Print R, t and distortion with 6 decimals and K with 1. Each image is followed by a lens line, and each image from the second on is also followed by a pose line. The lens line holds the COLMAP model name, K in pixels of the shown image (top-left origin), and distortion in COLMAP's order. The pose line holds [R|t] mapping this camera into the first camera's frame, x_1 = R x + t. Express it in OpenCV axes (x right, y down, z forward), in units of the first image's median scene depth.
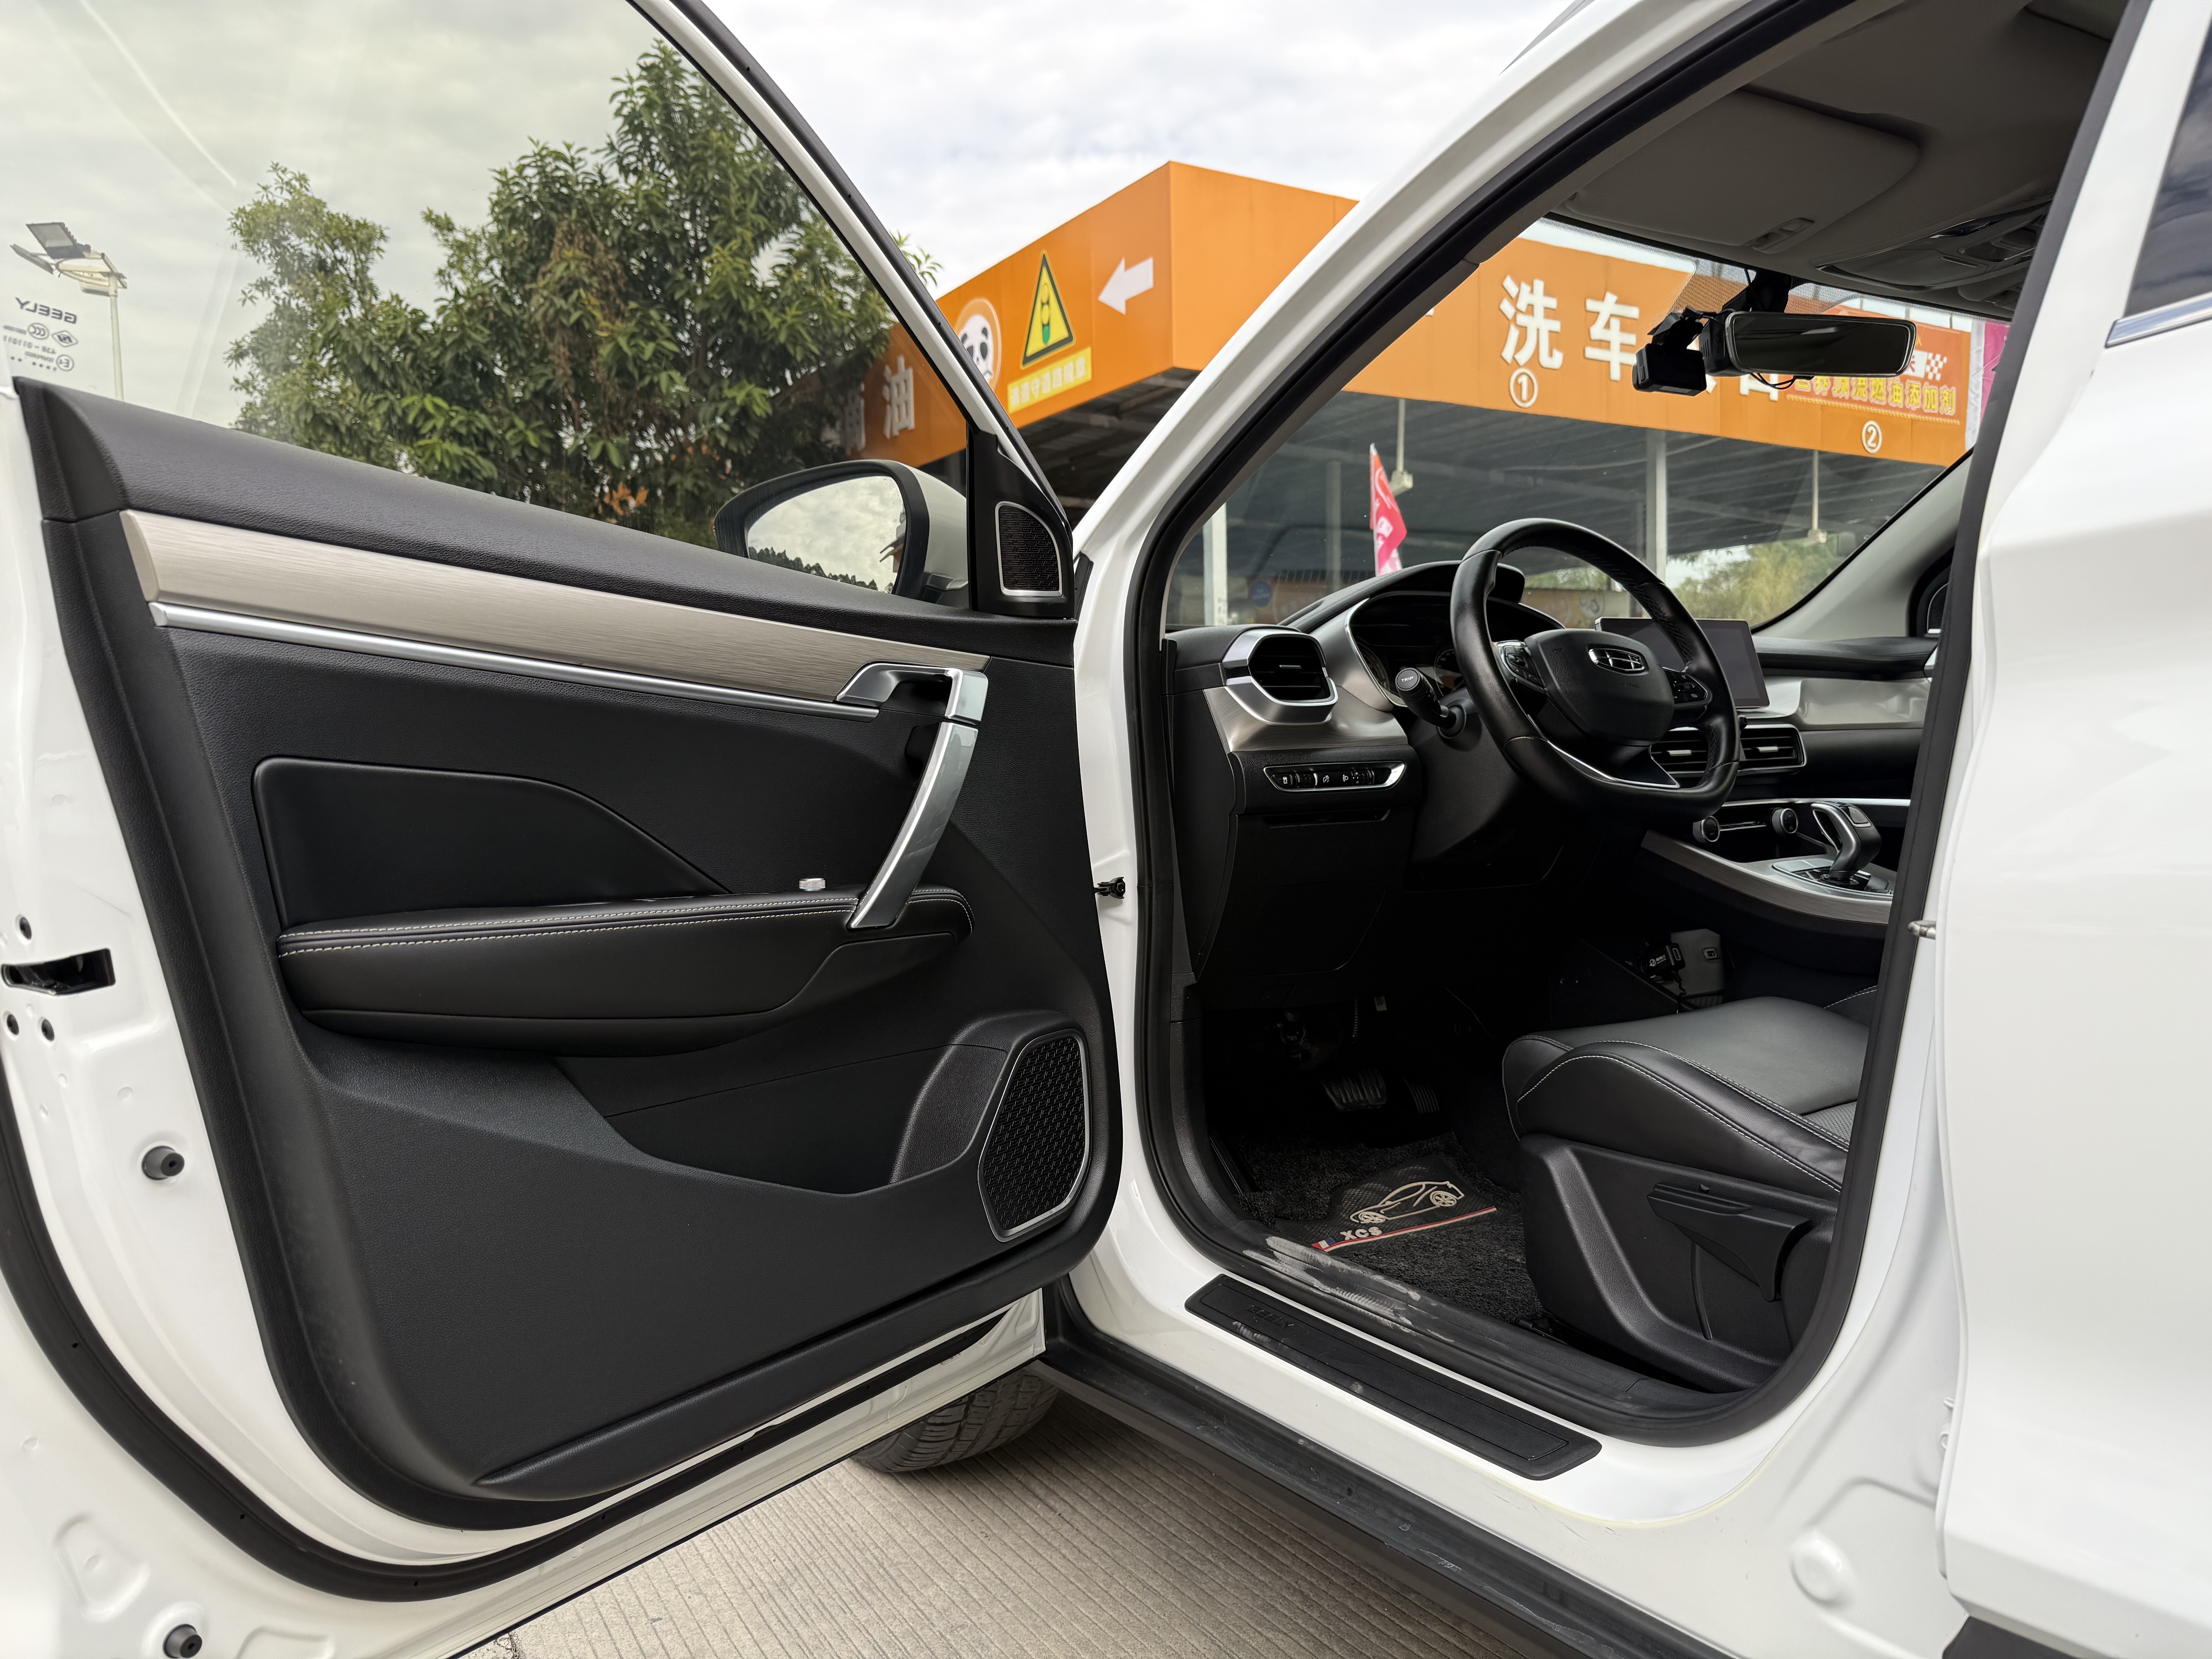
lens RADIAL K [[1582.2, 0, 1098.8], [0, 1582.2, 845.8], [0, 0, 1]] dist [0.109134, -0.186816]
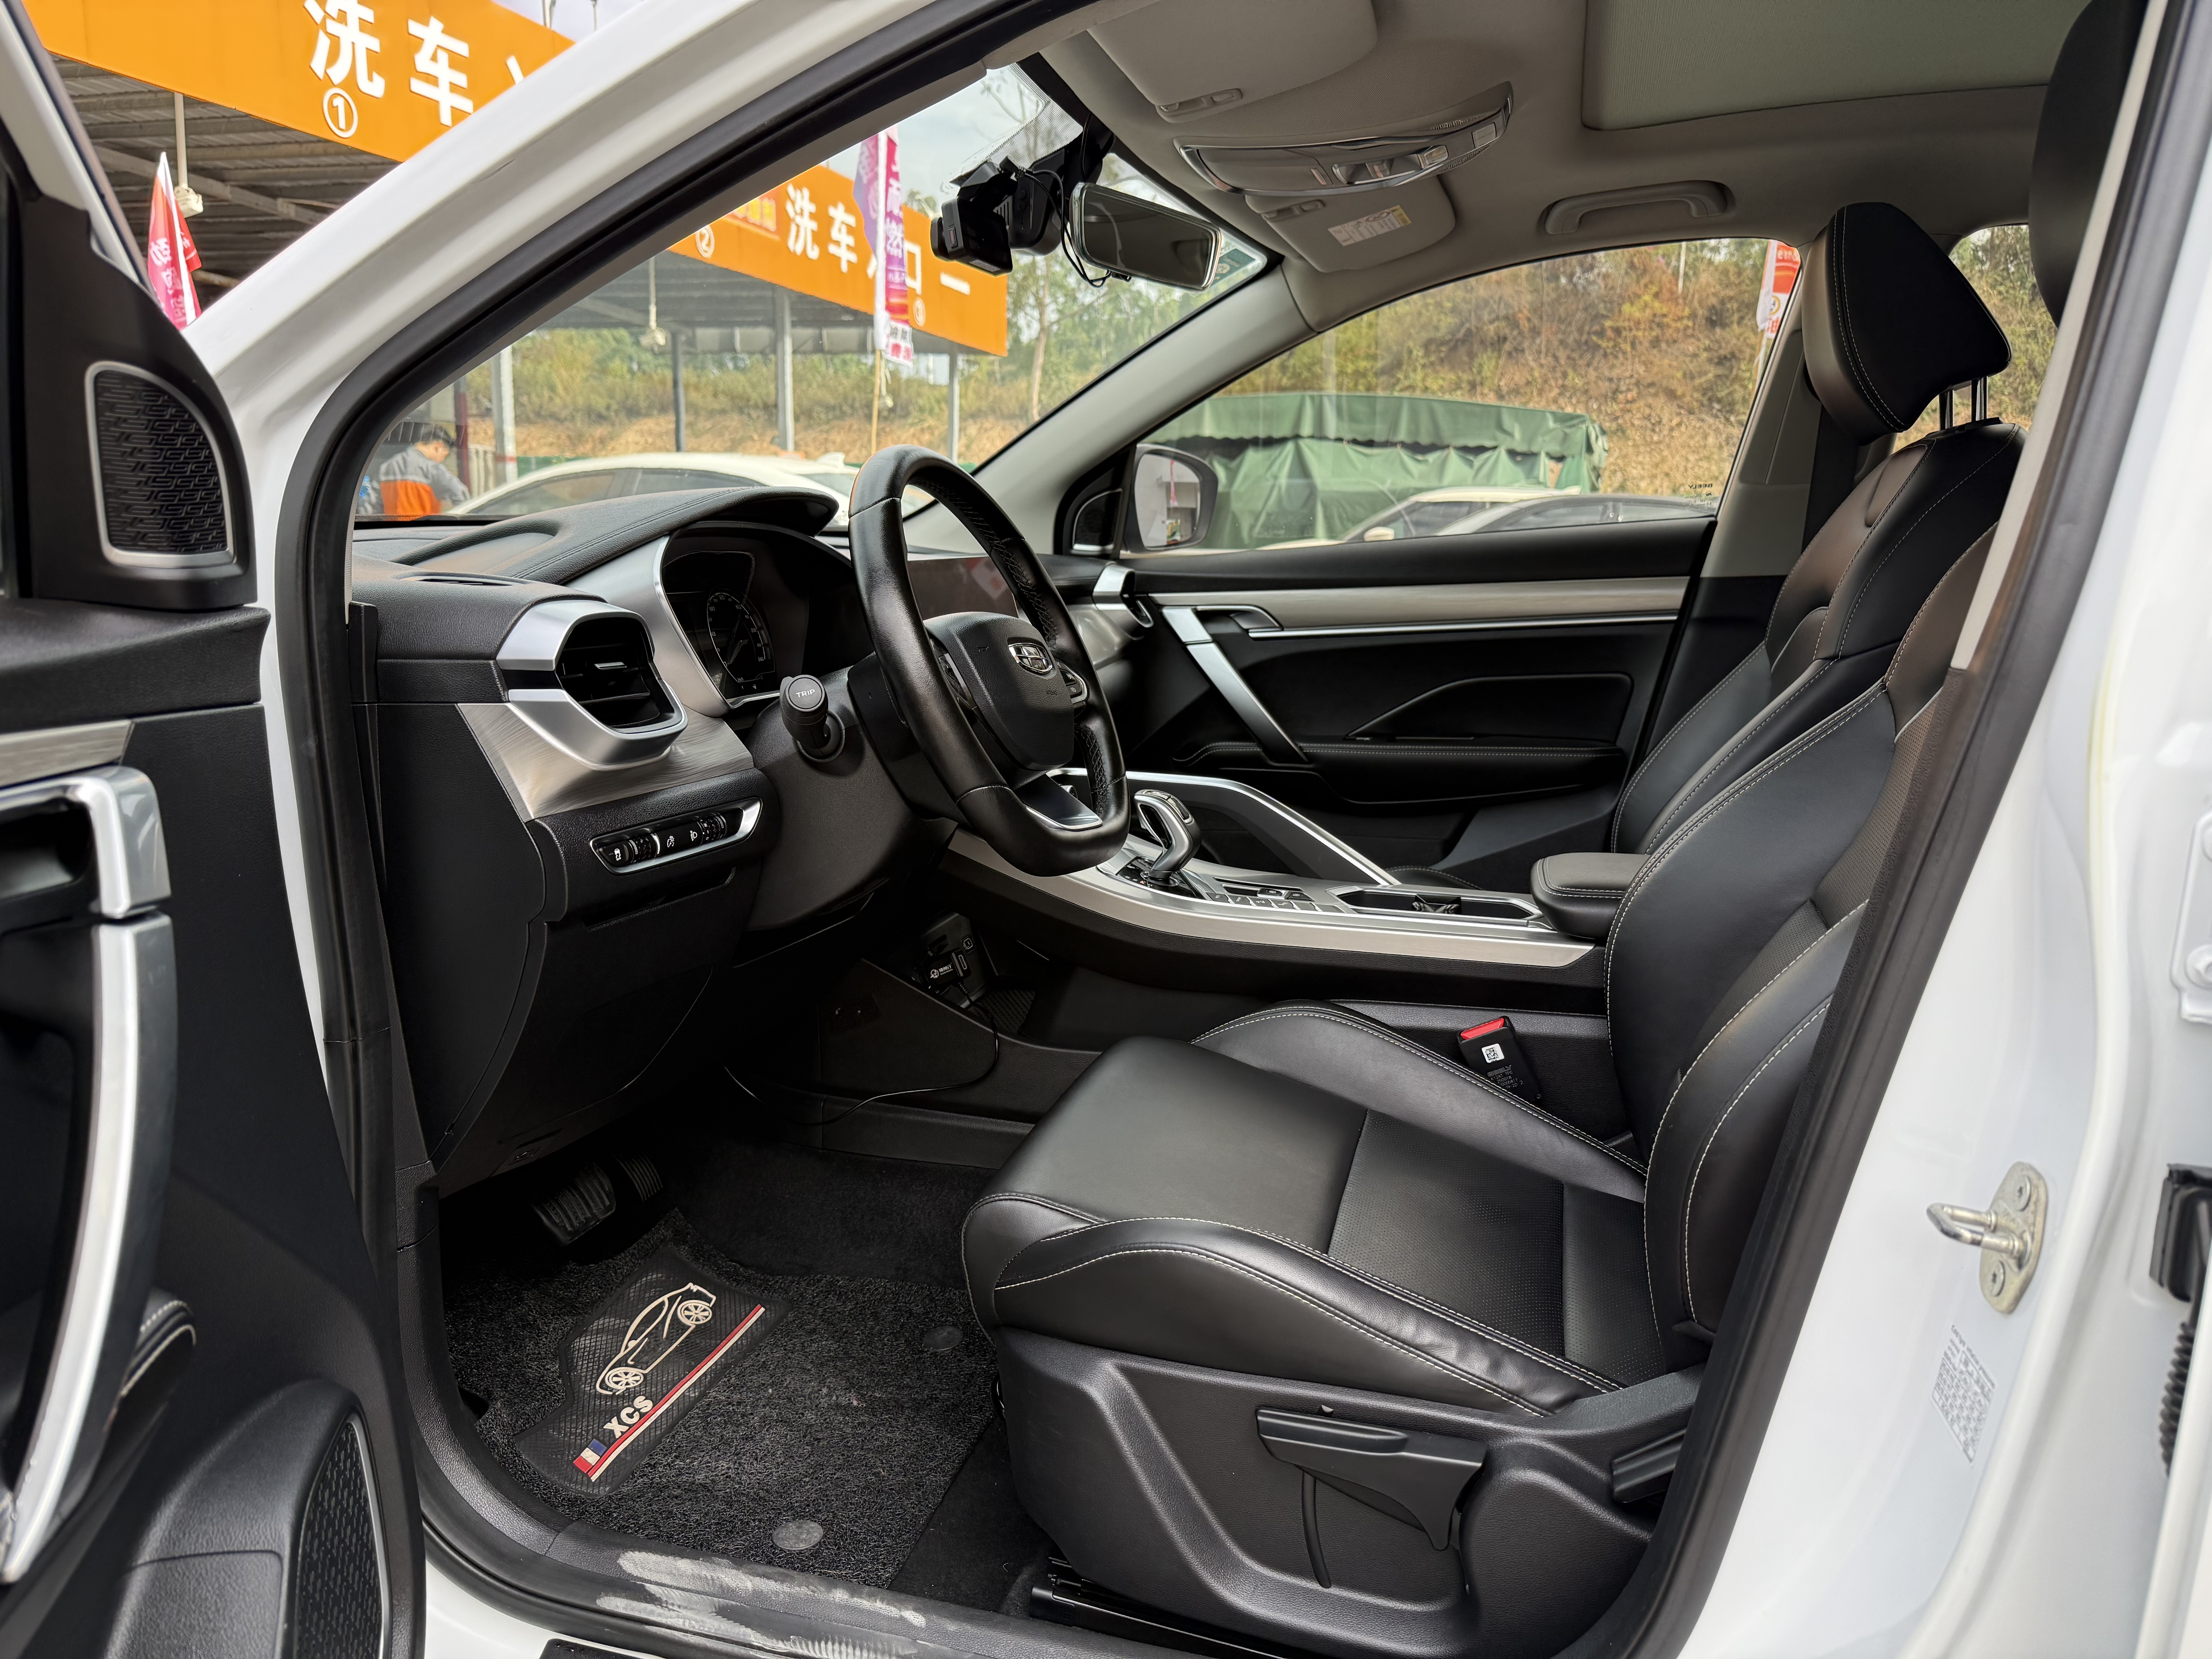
lens RADIAL K [[1574.5, 0, 1101.4], [0, 1574.5, 852.7], [0, 0, 1]] dist [0.101708, -0.130053]
pose [[0.745407, -0.096263, 0.659623, -0.144630], [0.000890, 0.989661, 0.143422, -0.126299], [-0.666609, -0.106320, 0.737786, 0.404671]]
